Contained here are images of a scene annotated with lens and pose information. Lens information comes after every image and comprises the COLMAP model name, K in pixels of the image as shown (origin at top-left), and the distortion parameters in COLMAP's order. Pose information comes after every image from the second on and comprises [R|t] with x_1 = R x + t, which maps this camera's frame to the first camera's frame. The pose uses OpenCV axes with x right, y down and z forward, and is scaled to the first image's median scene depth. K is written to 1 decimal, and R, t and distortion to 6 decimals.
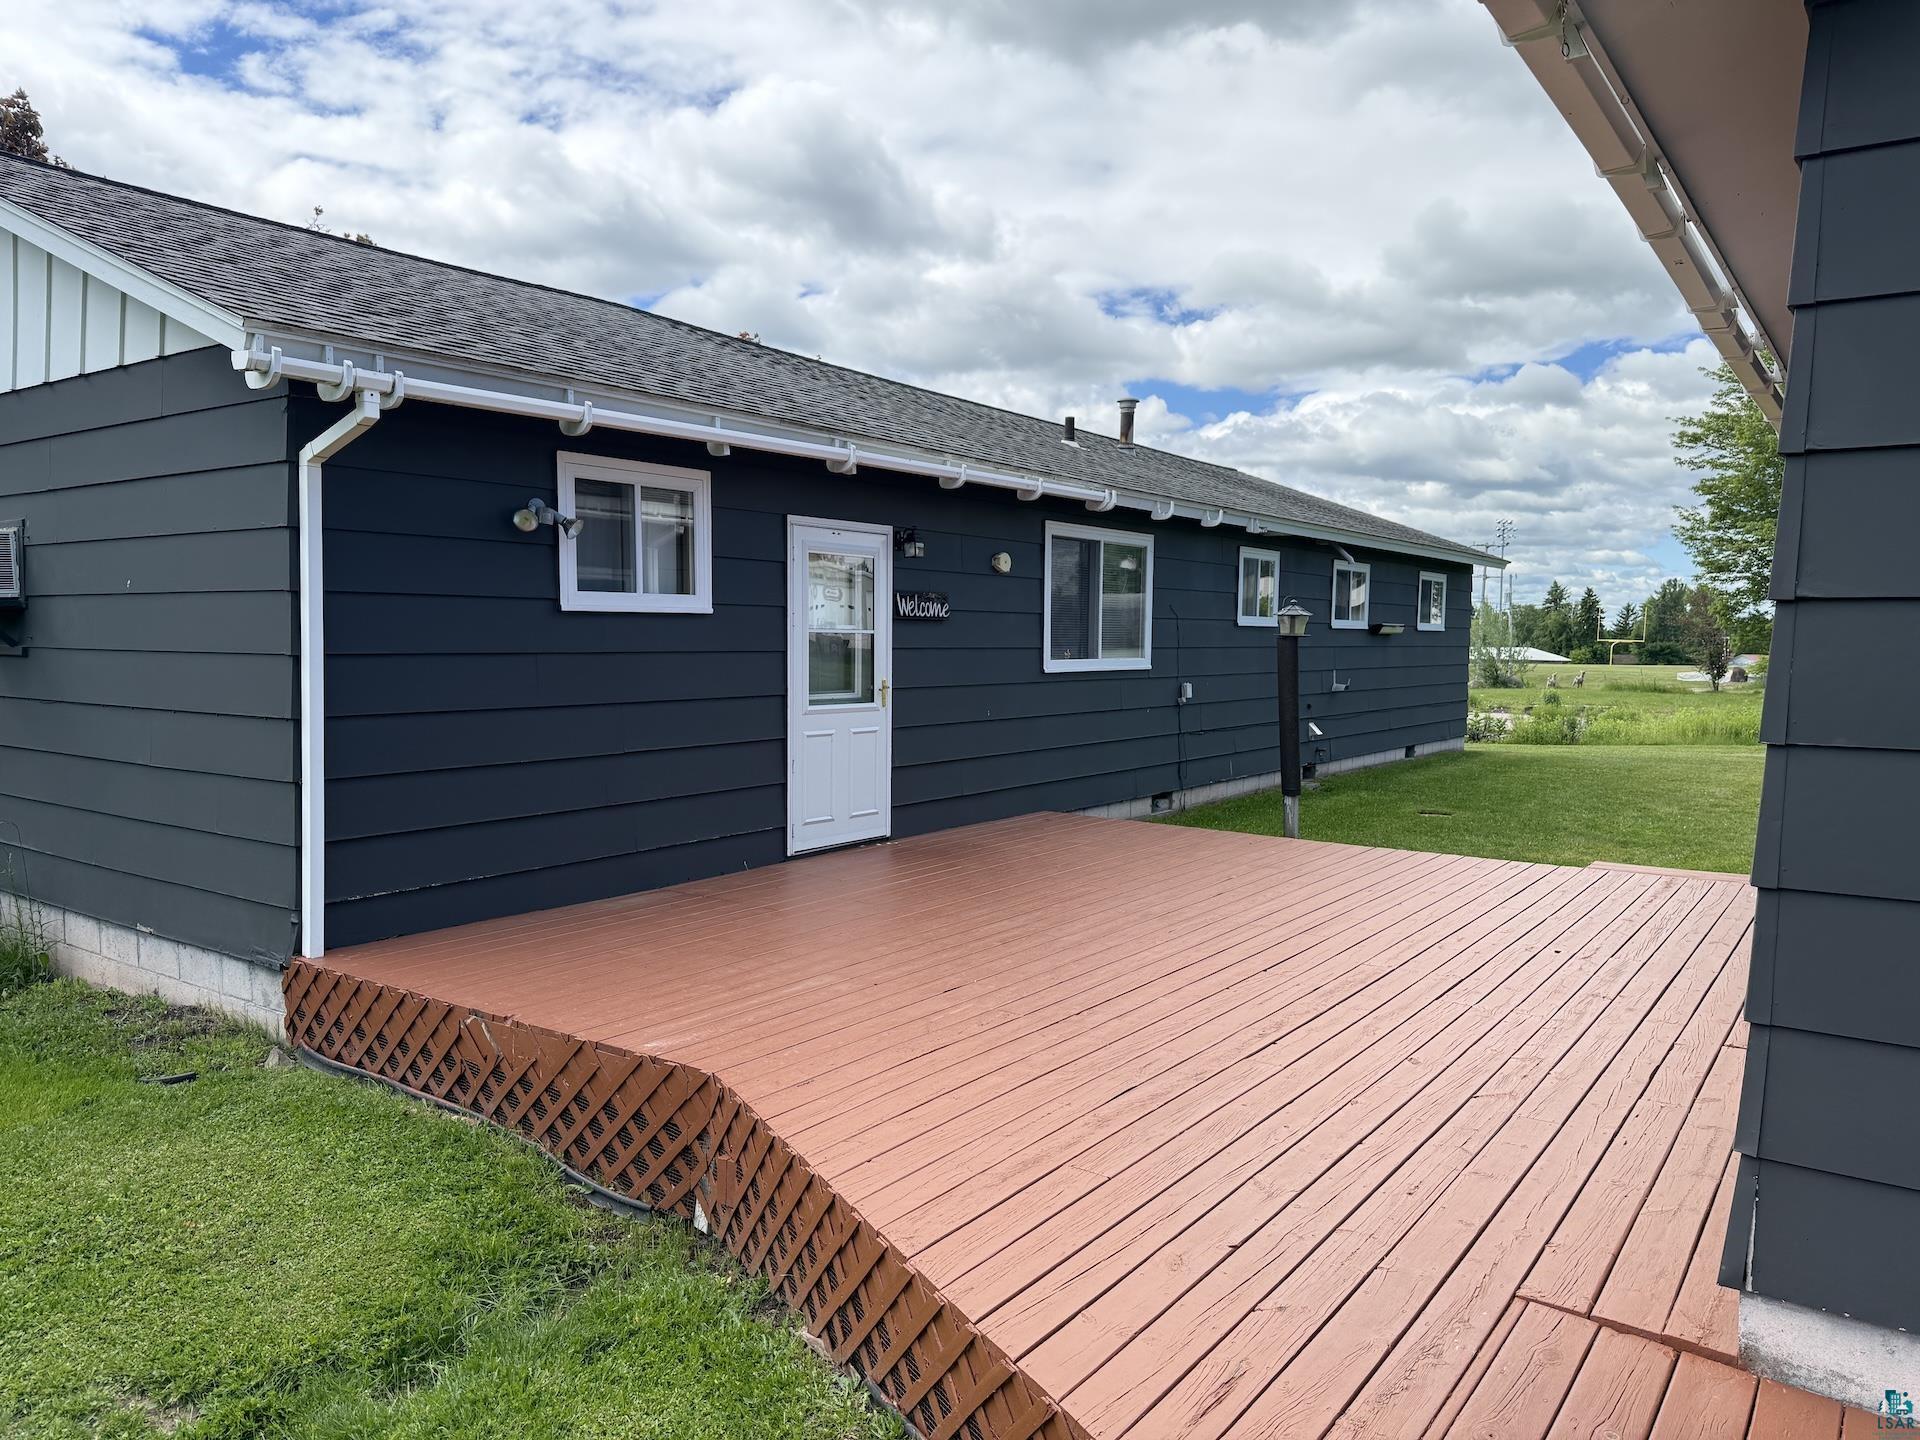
lens RADIAL K [[1334.0, 0, 952.7], [0, 1334.0, 732.2], [0, 0, 1]] dist [0.131536, -0.213448]
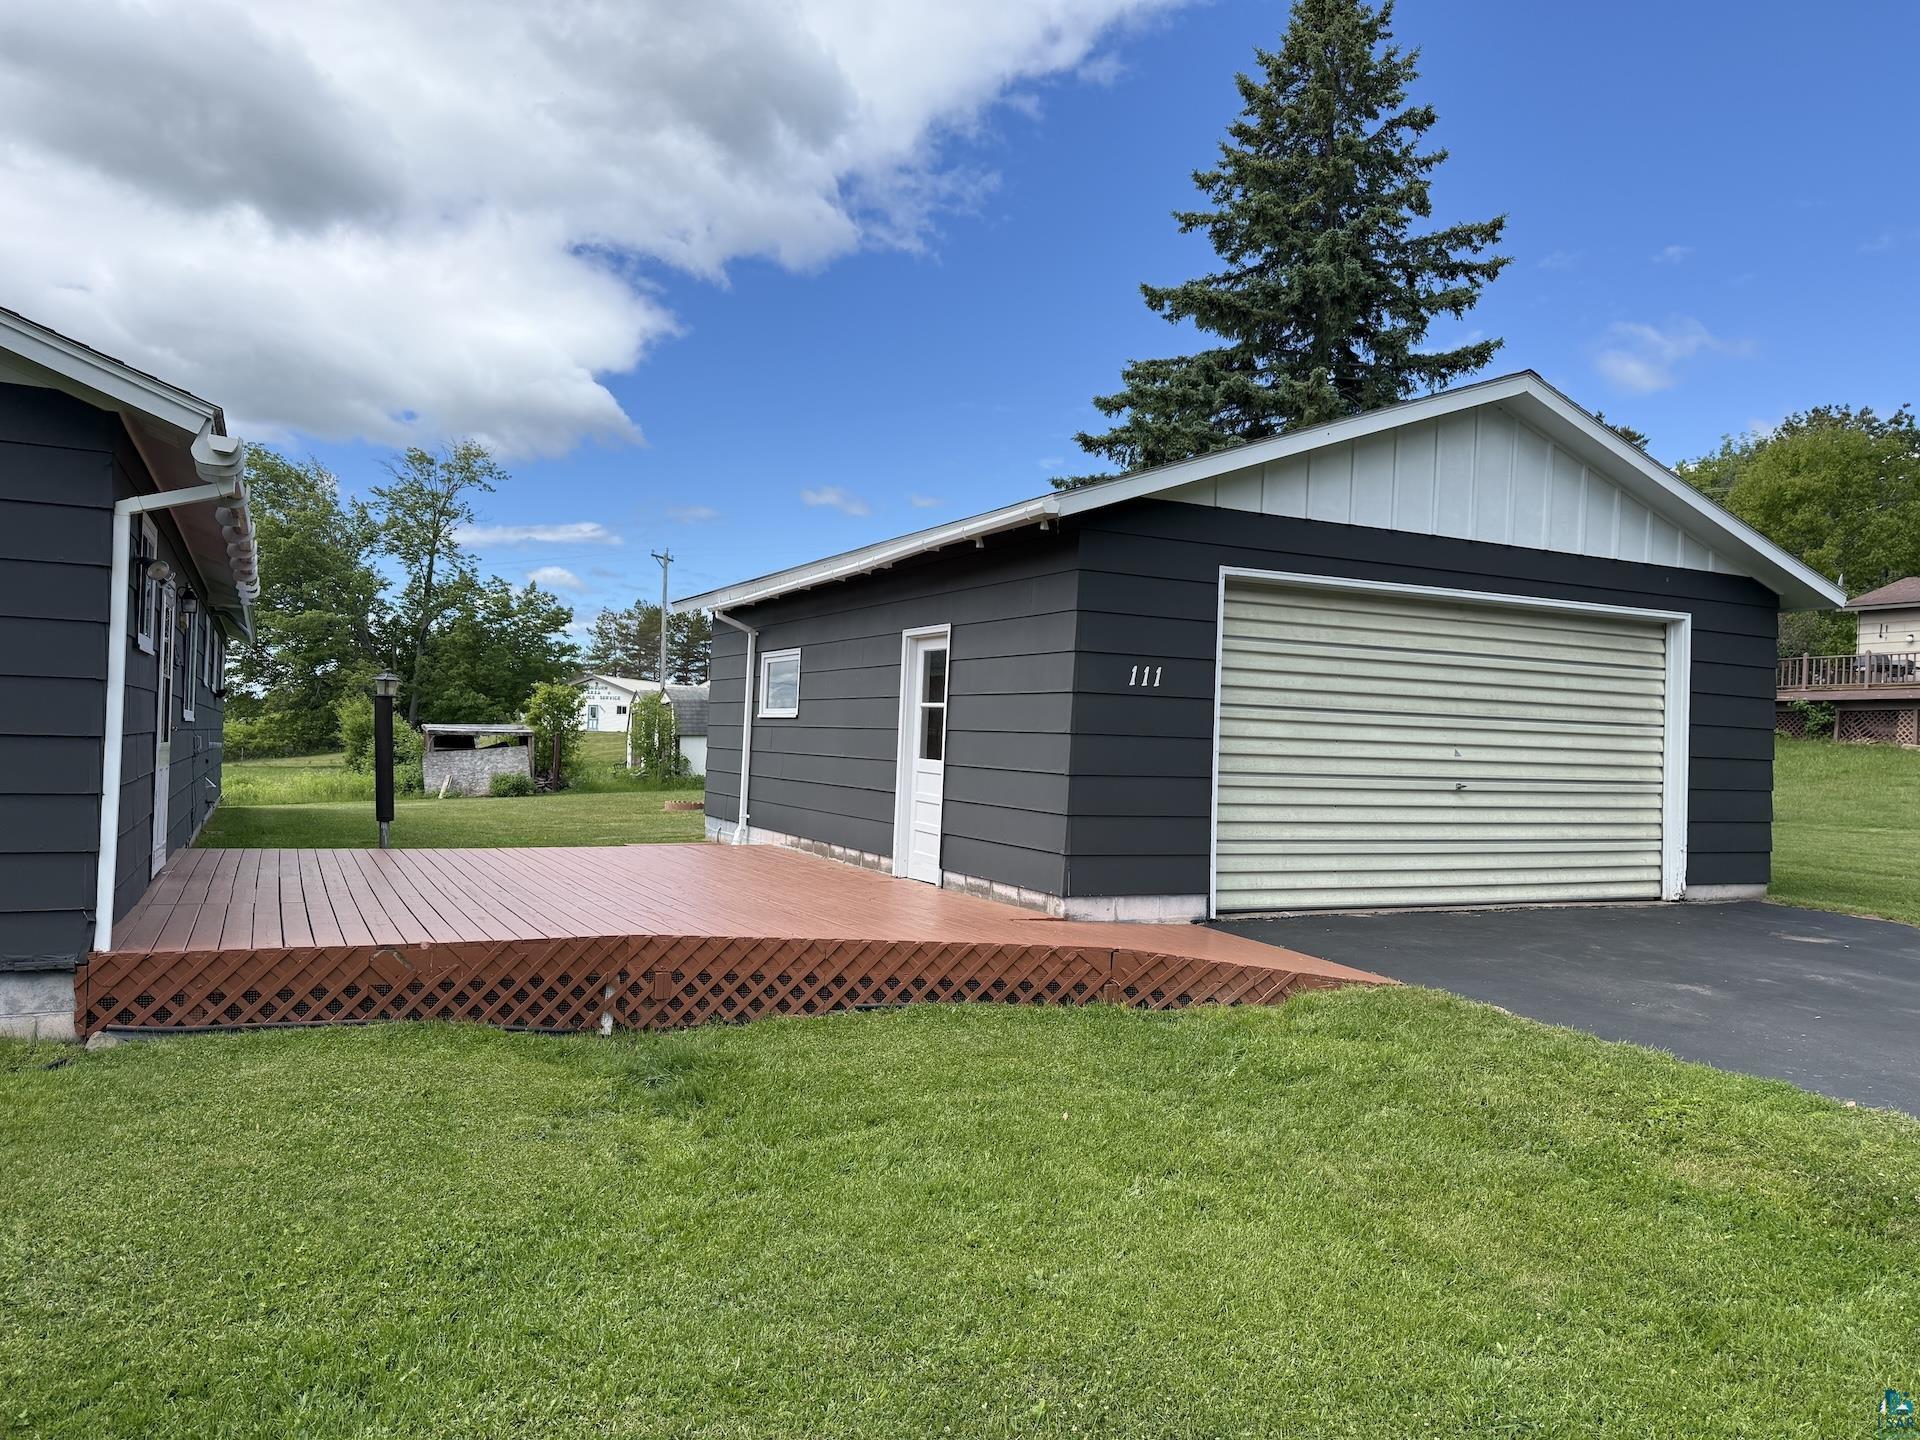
lens RADIAL K [[1334.0, 0, 952.7], [0, 1334.0, 732.2], [0, 0, 1]] dist [0.131536, -0.213448]
pose [[0.457726, 0.011040, 0.889025, -0.733735], [0.042204, 0.998526, -0.034129, 0.033429], [-0.888091, 0.053142, 0.456585, -0.082792]]
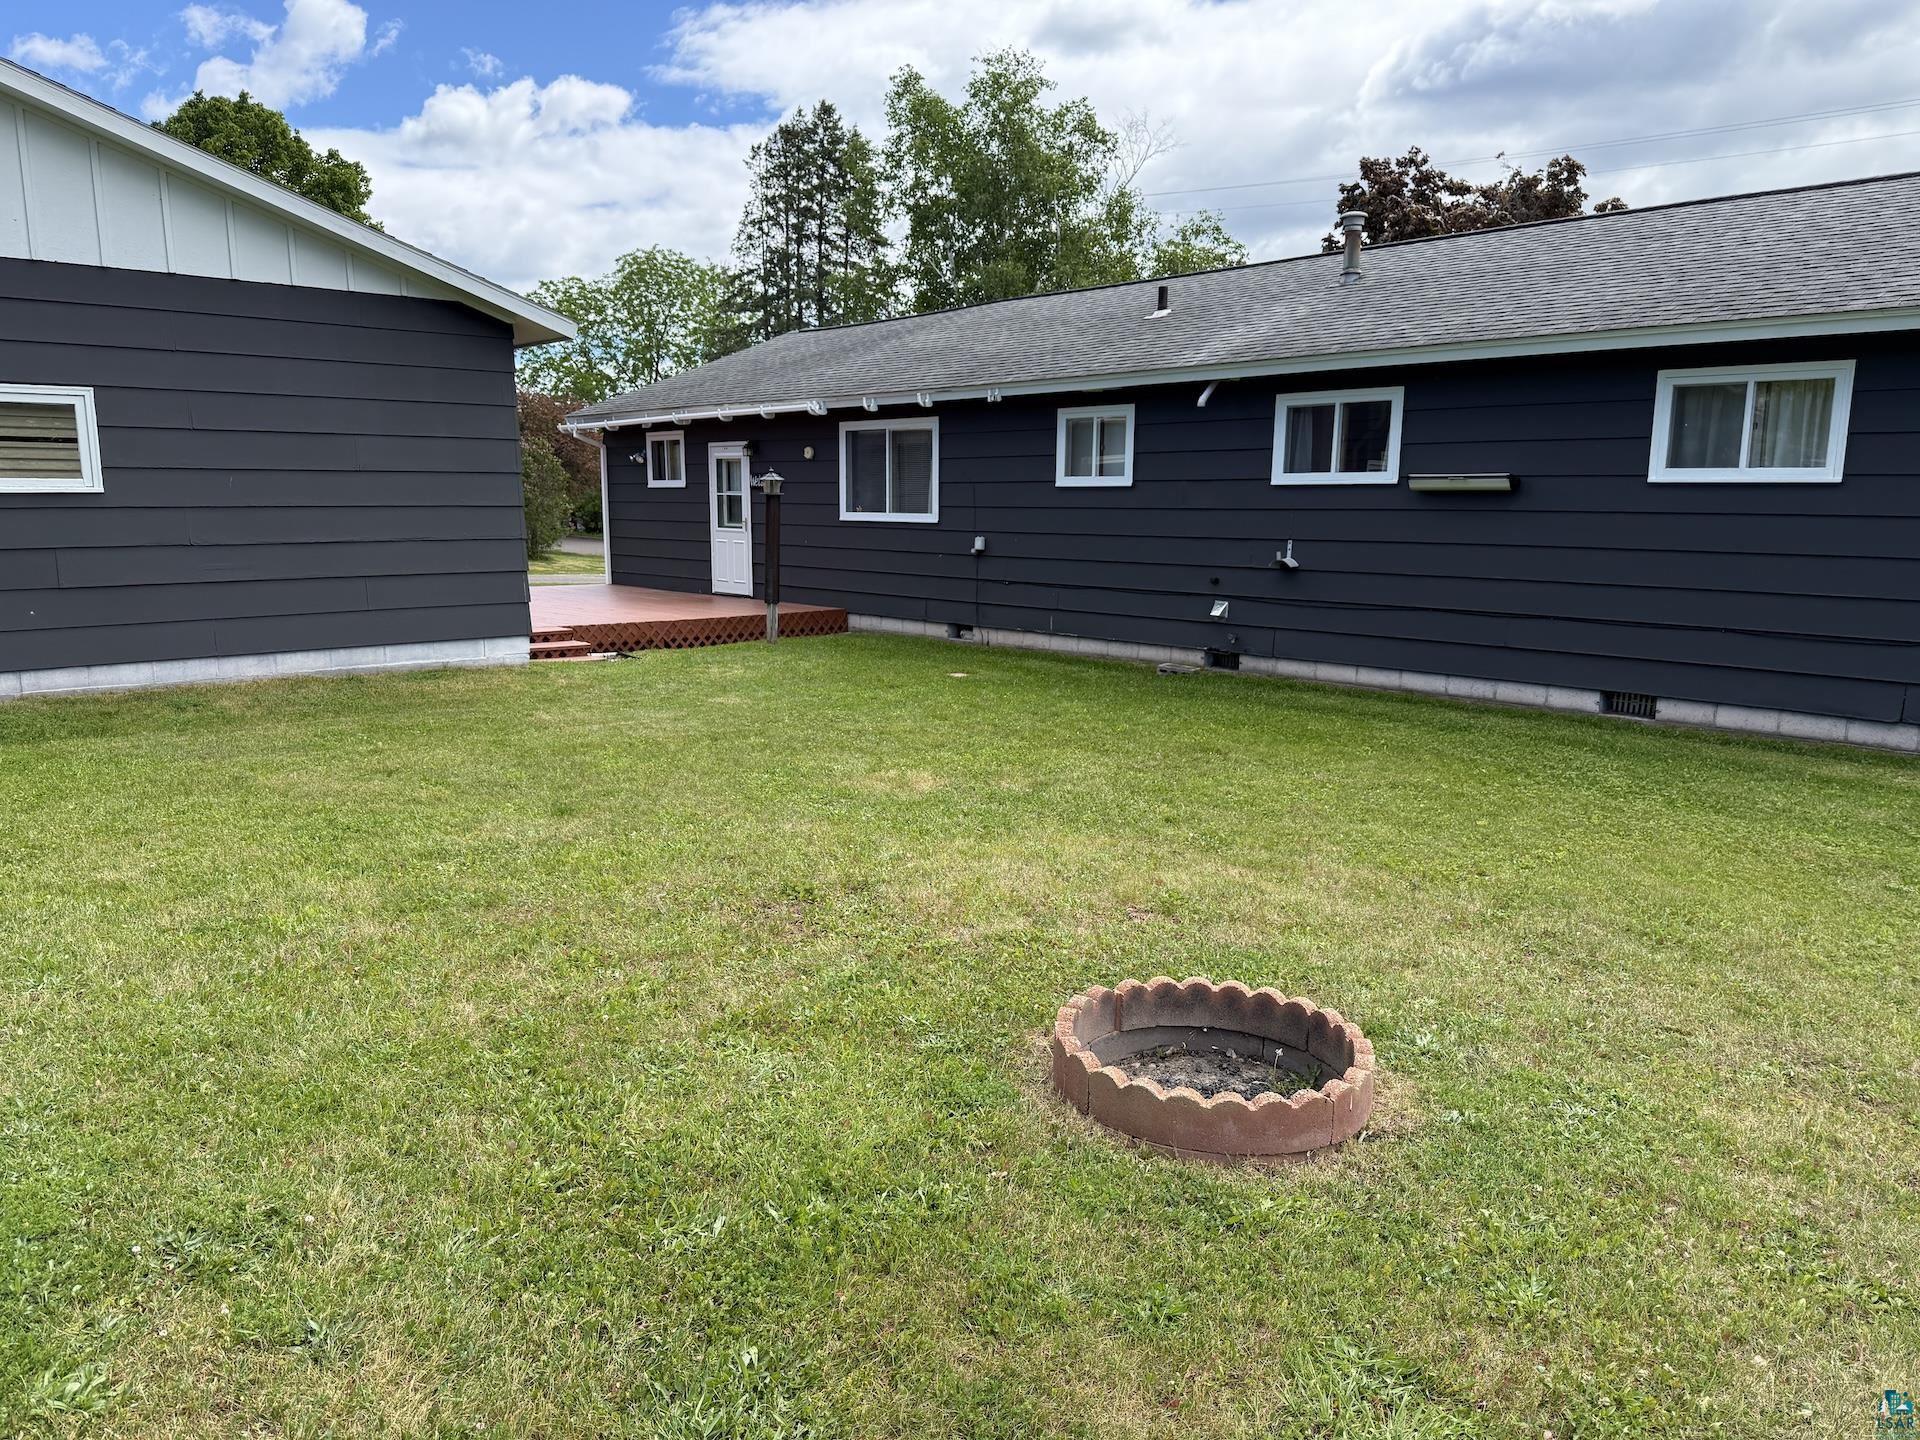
lens RADIAL K [[1334.0, 0, 952.7], [0, 1334.0, 732.2], [0, 0, 1]] dist [0.131536, -0.213448]
pose [[-0.196305, 0.154246, -0.968335, 1.916528], [-0.084445, 0.981221, 0.173418, -0.099984], [0.976900, 0.115813, -0.179593, 1.694844]]
